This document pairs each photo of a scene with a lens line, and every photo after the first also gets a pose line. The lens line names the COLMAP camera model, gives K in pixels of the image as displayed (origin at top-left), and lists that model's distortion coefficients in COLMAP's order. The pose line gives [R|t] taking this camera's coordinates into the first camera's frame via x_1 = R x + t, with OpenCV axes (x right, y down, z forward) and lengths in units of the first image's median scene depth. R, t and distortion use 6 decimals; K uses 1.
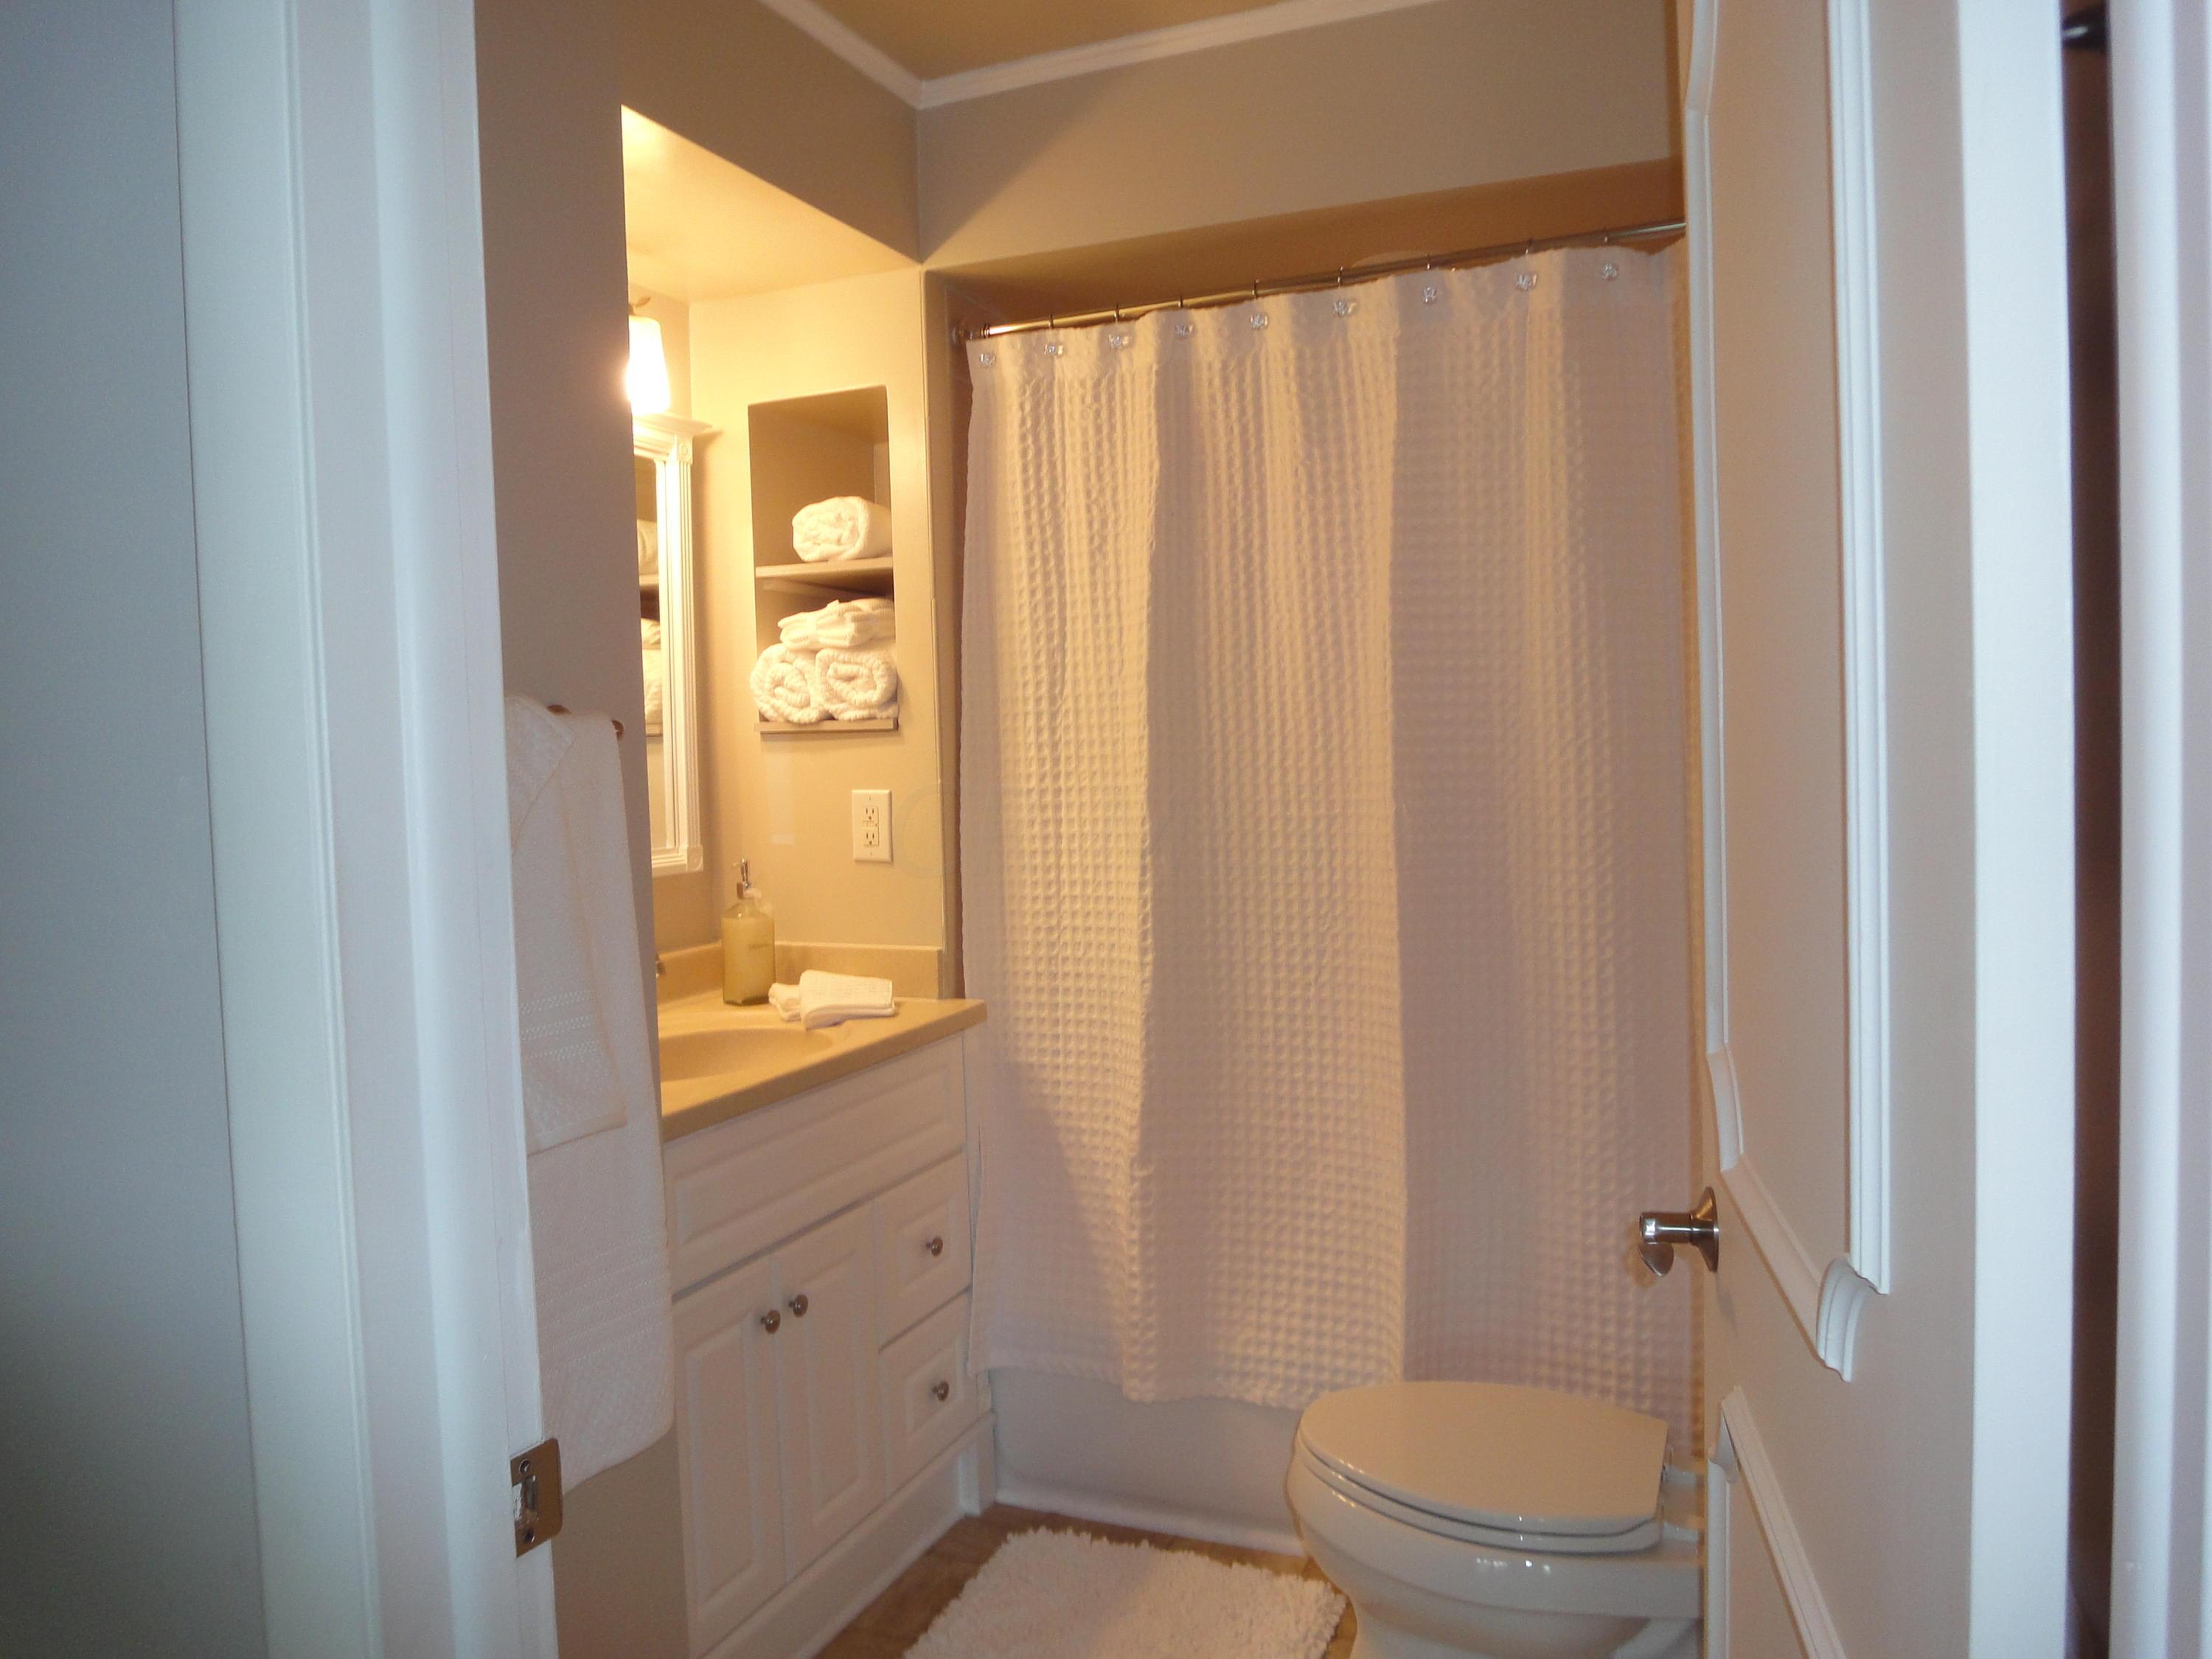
lens RADIAL K [[1603.0, 0, 1109.4], [0, 1603.0, 809.8], [0, 0, 1]] dist [-0.034256, 0.001820]
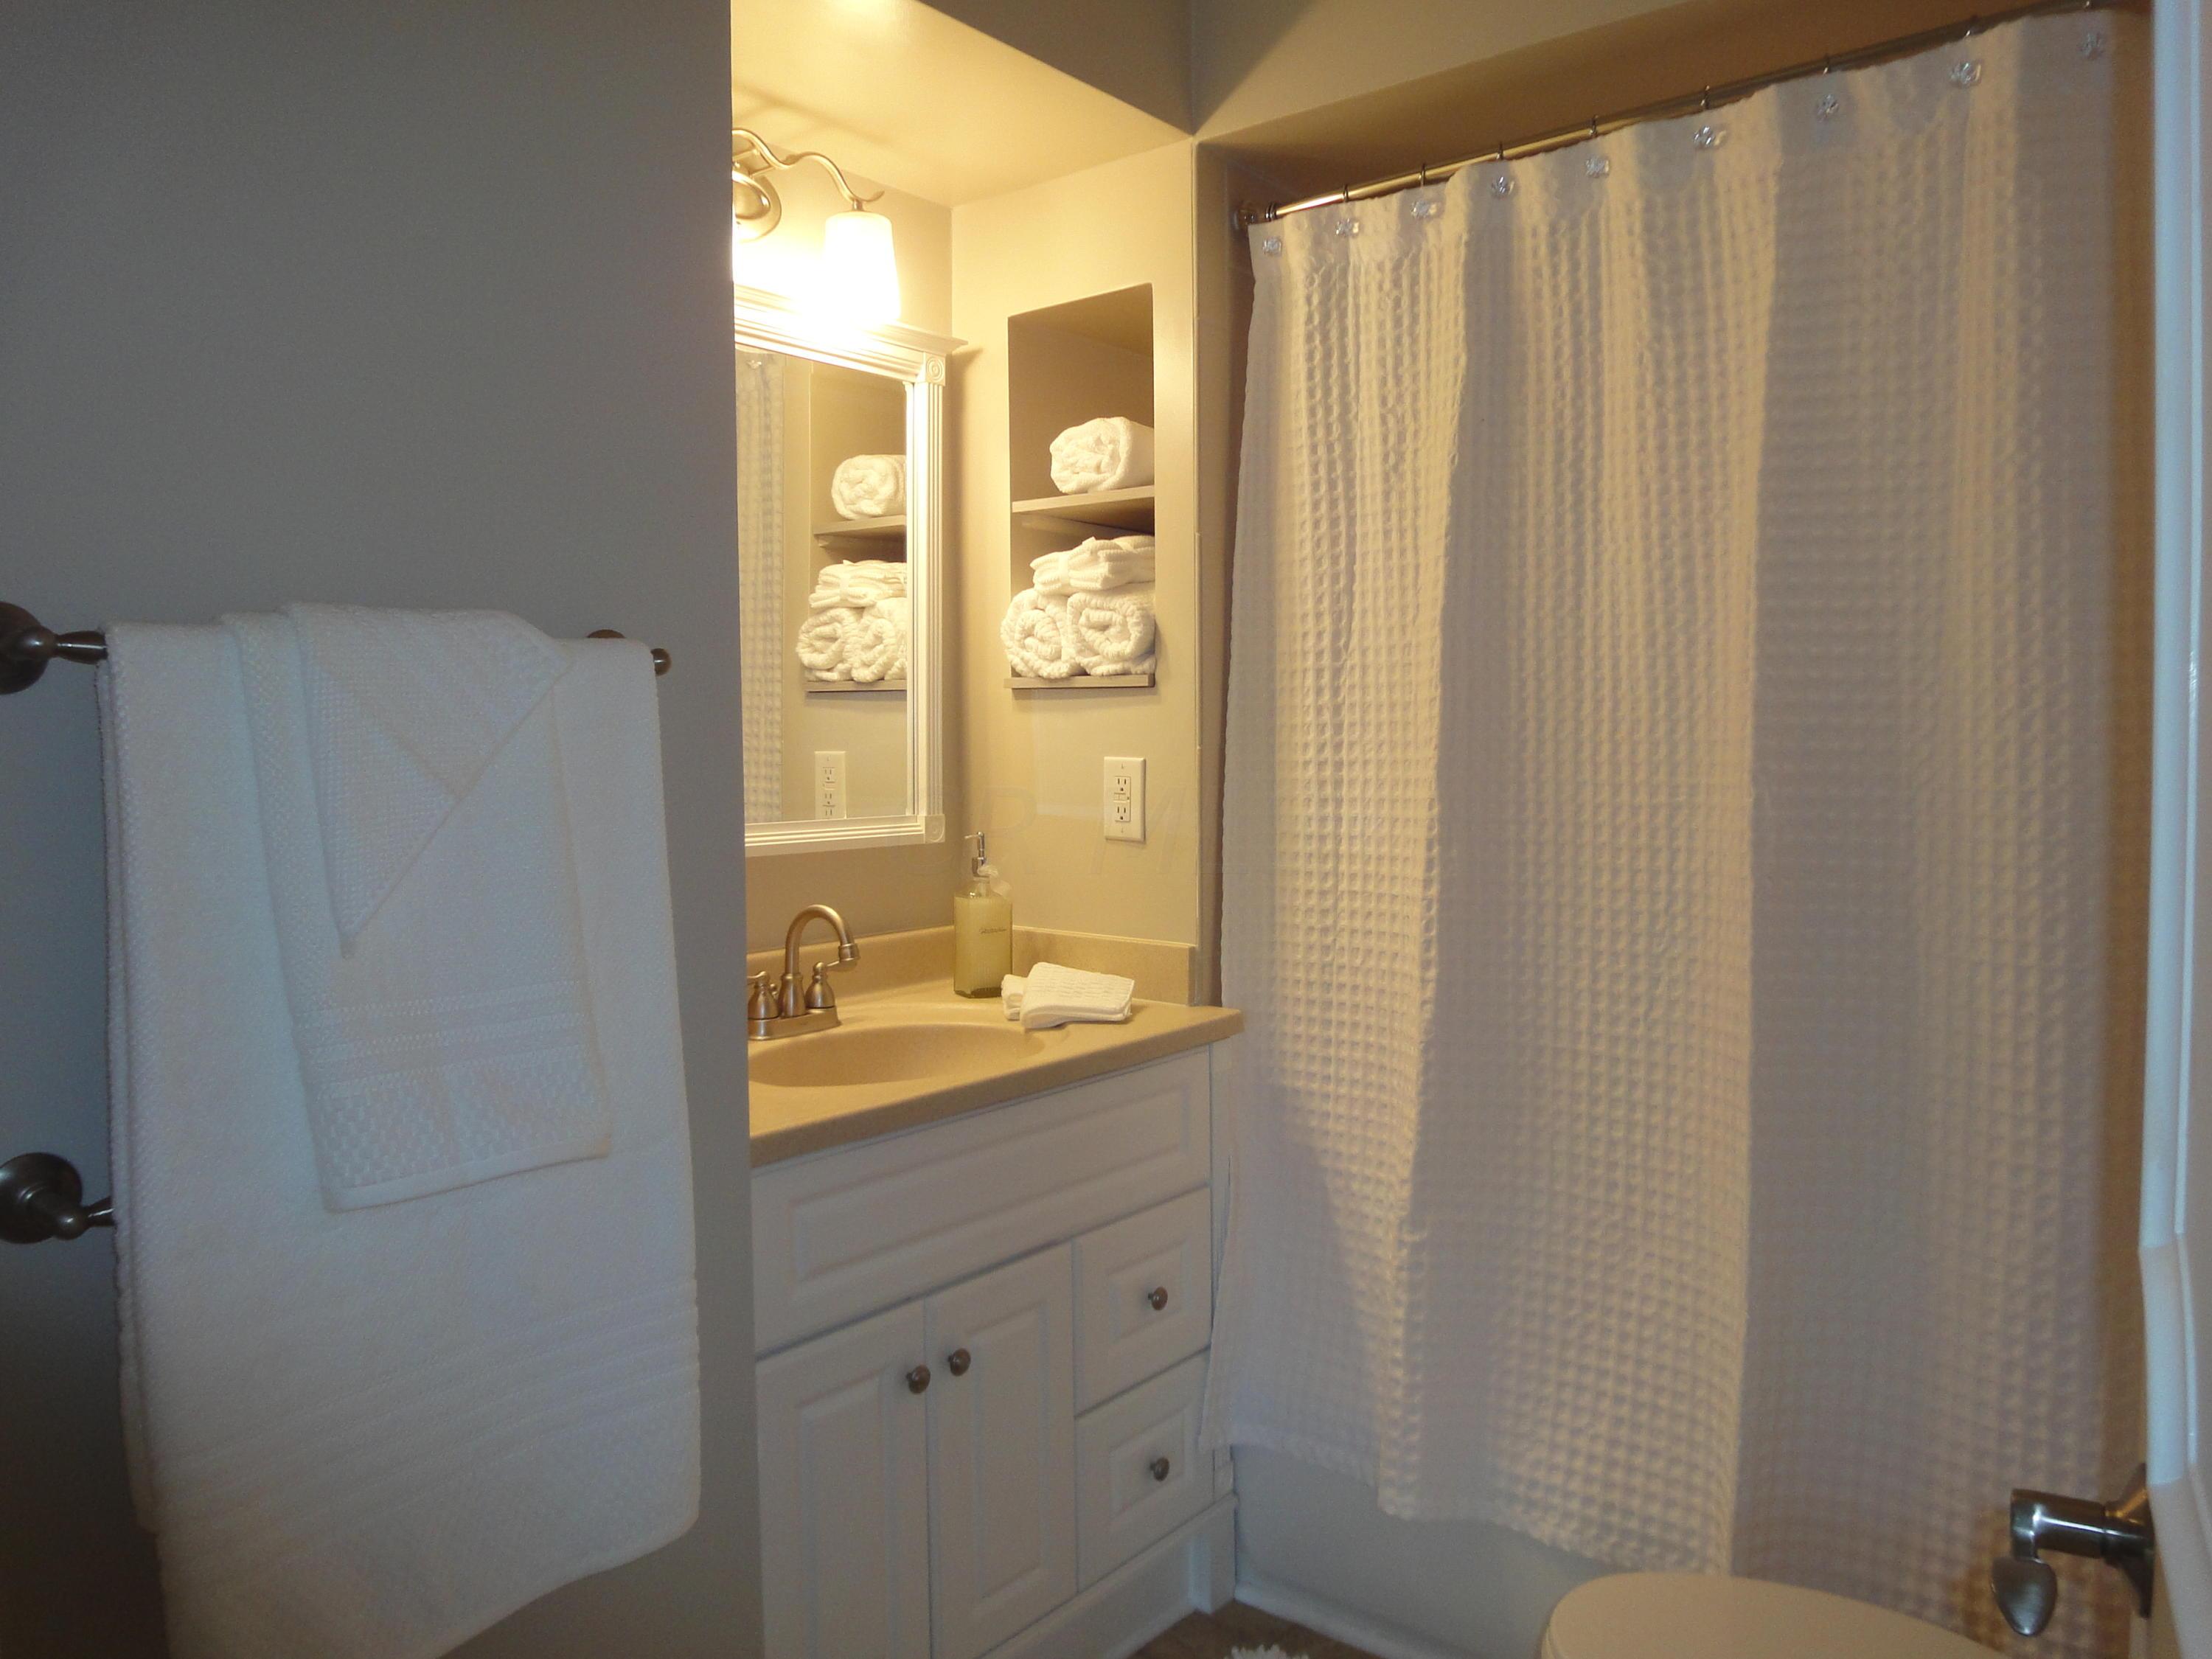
lens RADIAL K [[1591.2, 0, 1106.5], [0, 1591.2, 812.9], [0, 0, 1]] dist [-0.041091, 0.006308]
pose [[0.960278, 0.036420, -0.276660, 0.085757], [-0.033527, 0.999322, 0.015183, 0.005328], [0.277025, -0.005305, 0.960848, 0.188694]]
